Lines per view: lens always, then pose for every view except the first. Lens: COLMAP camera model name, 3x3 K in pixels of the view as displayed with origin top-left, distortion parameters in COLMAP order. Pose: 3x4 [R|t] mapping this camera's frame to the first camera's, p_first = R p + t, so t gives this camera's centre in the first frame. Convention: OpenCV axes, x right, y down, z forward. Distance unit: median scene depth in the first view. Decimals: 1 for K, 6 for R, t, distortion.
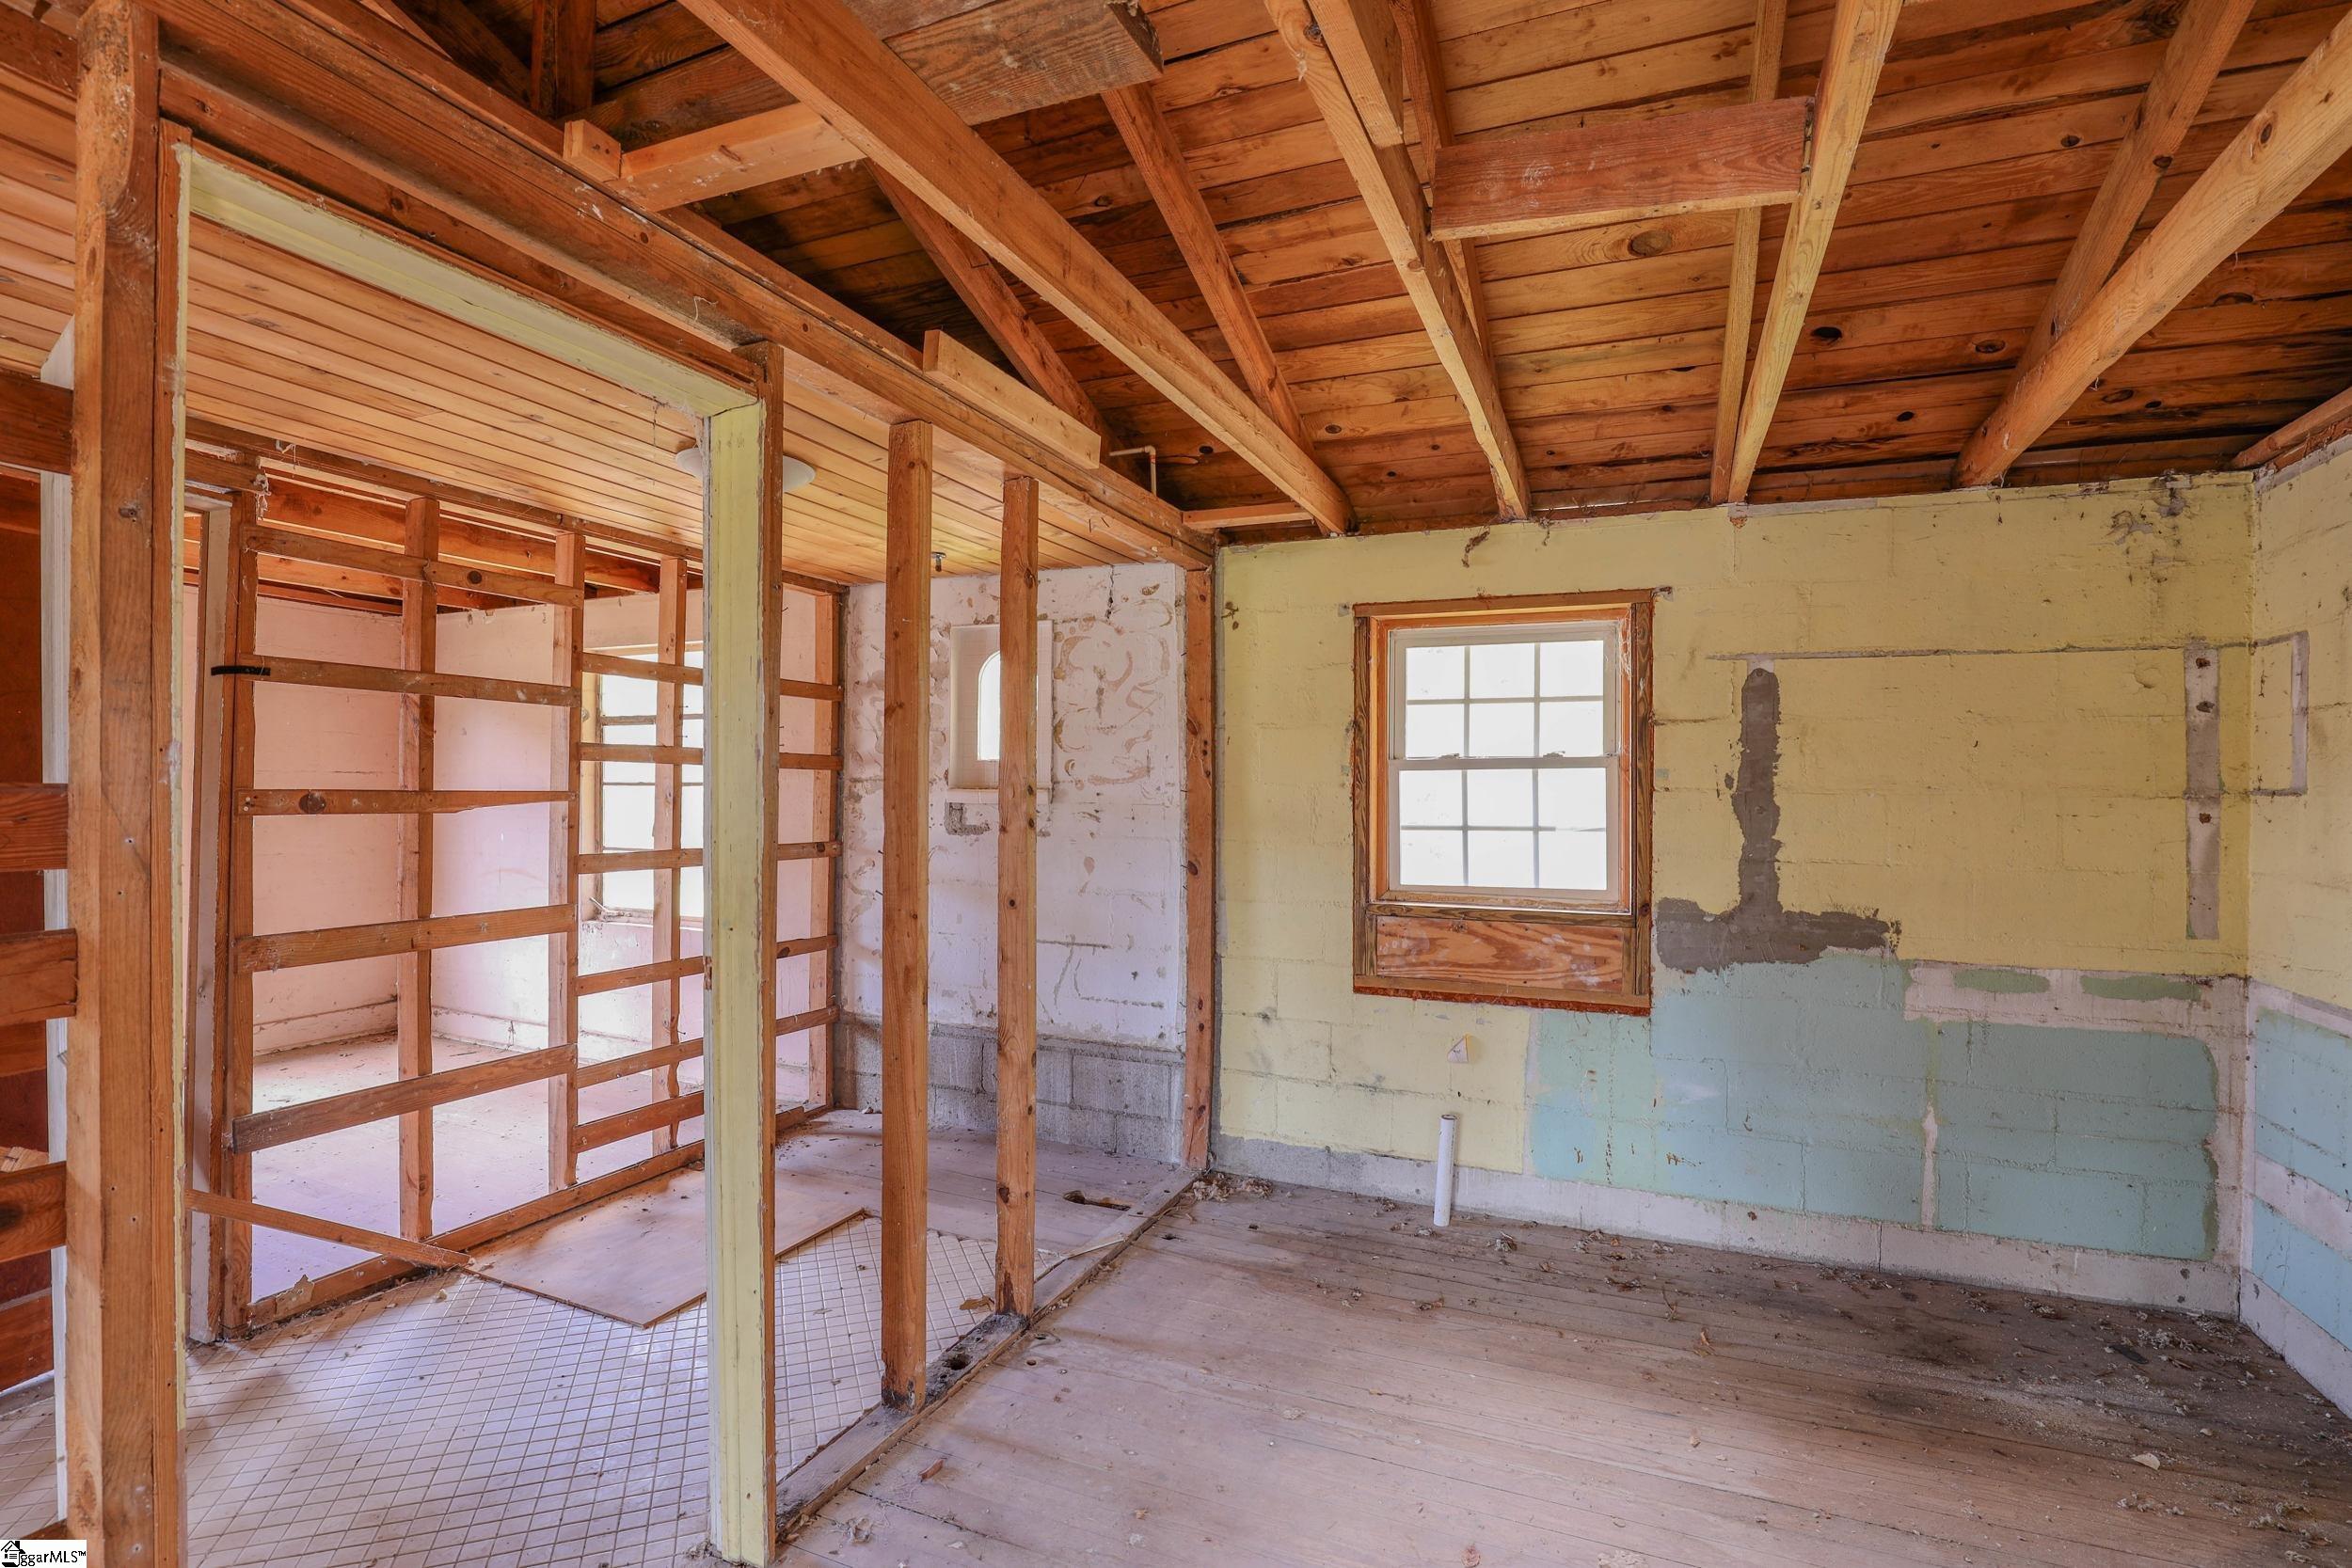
lens RADIAL K [[1087.3, 0, 1188.8], [0, 1087.3, 784.1], [0, 0, 1]] dist [-0.035508, 0.008014]
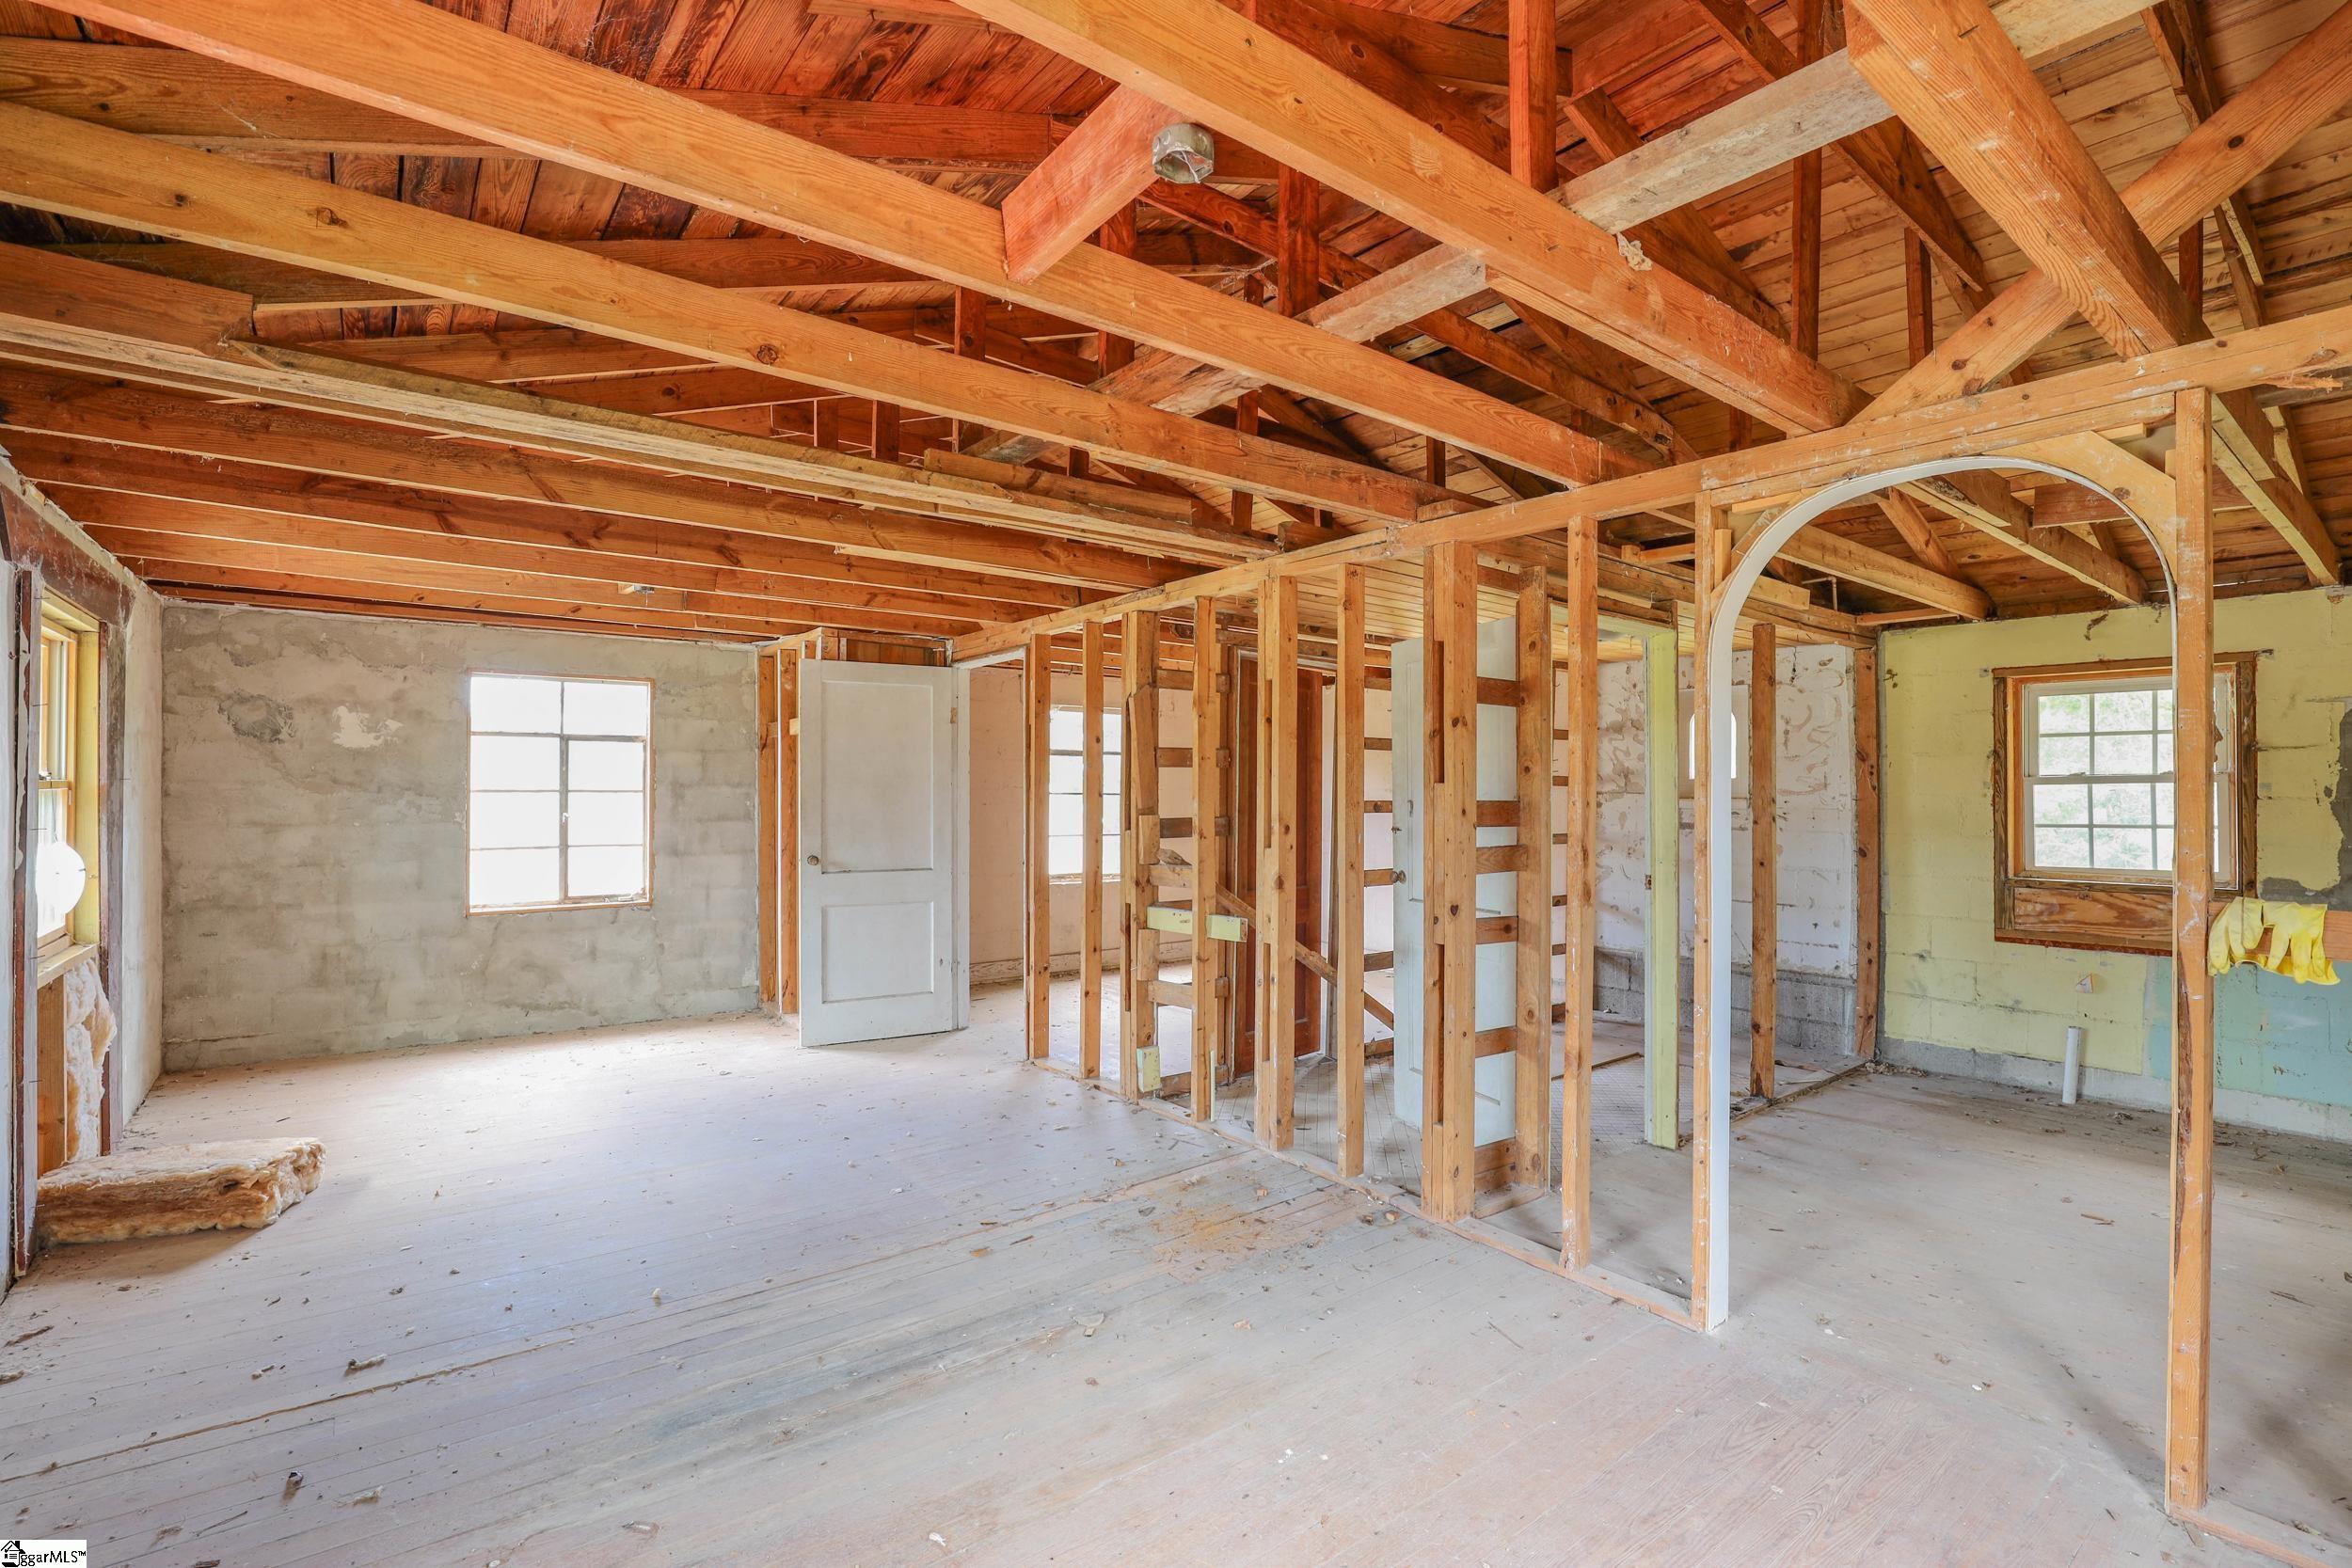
lens RADIAL K [[1087.3, 0, 1189.8], [0, 1087.3, 790.0], [0, 0, 1]] dist [-0.035508, 0.008014]
pose [[0.877491, -0.007095, -0.479541, -0.103326], [0.006405, 0.999975, -0.003076, -0.008691], [0.479551, -0.000372, 0.877514, -0.746247]]
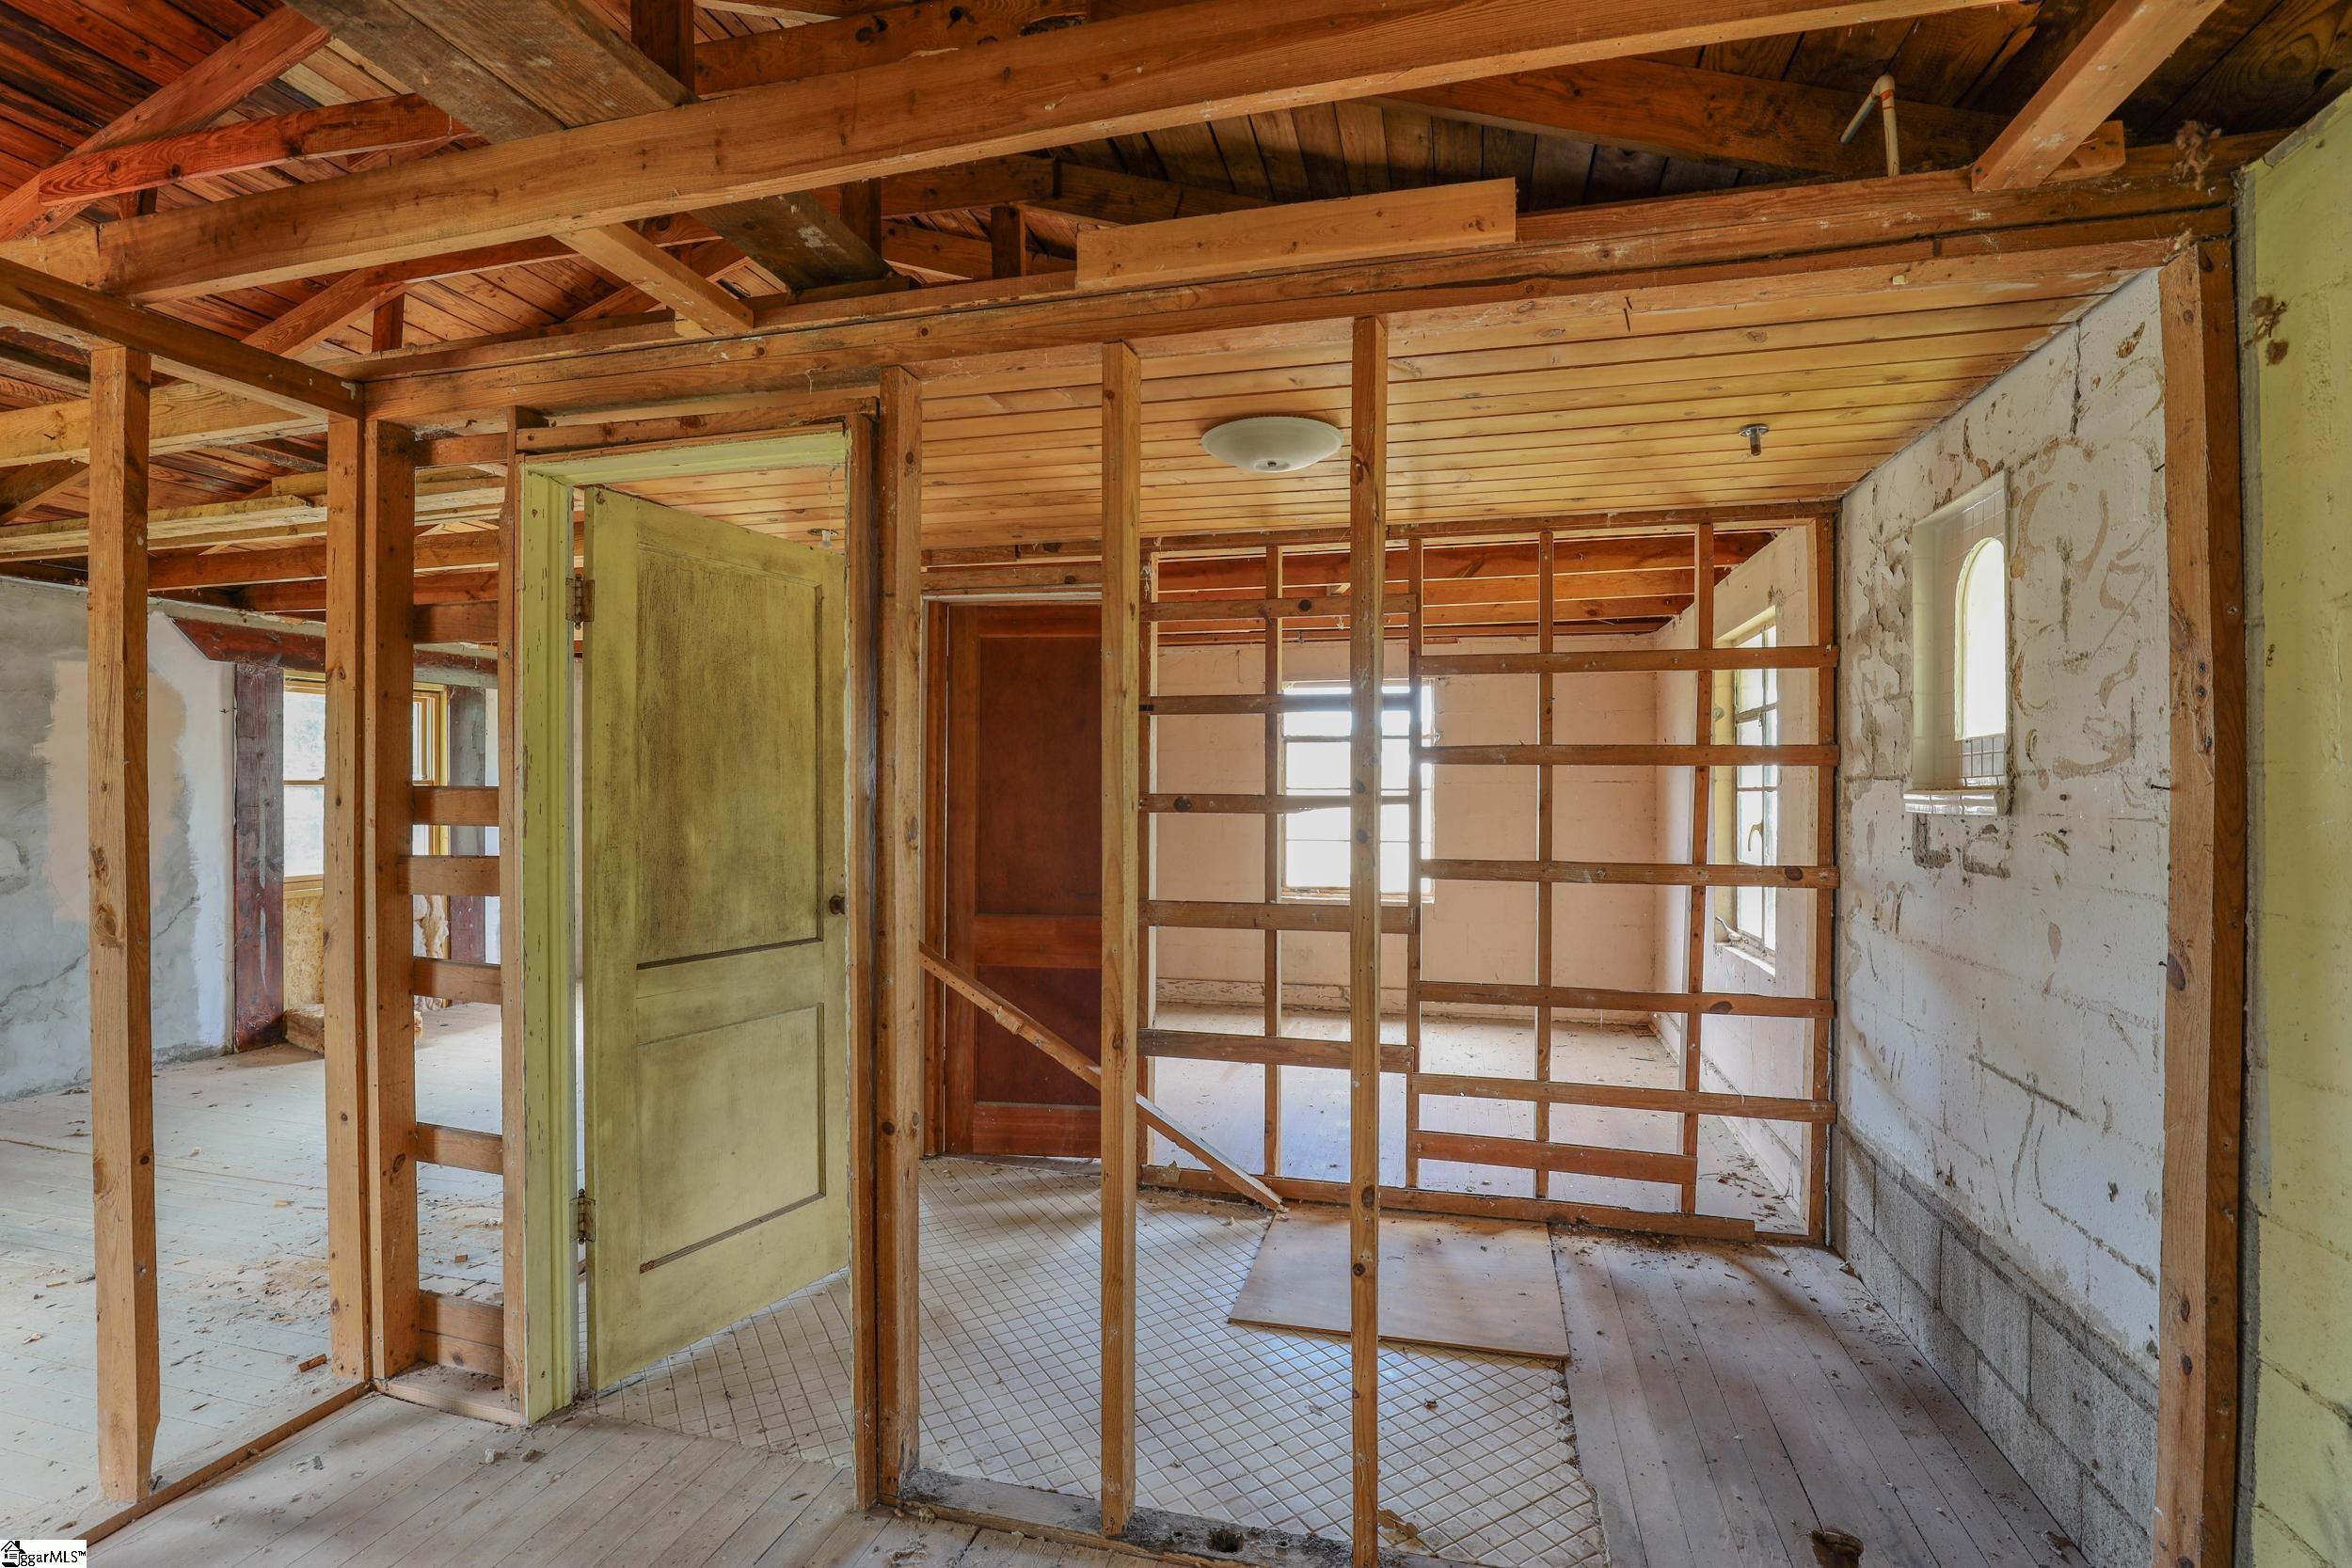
lens RADIAL K [[1087.3, 0, 1177.6], [0, 1087.3, 791.2], [0, 0, 1]] dist [-0.035508, 0.008014]
pose [[0.141603, -0.009536, -0.989878, 0.373732], [0.004519, 0.999949, -0.008987, 0.010323], [0.989913, -0.003201, 0.141639, 0.599948]]
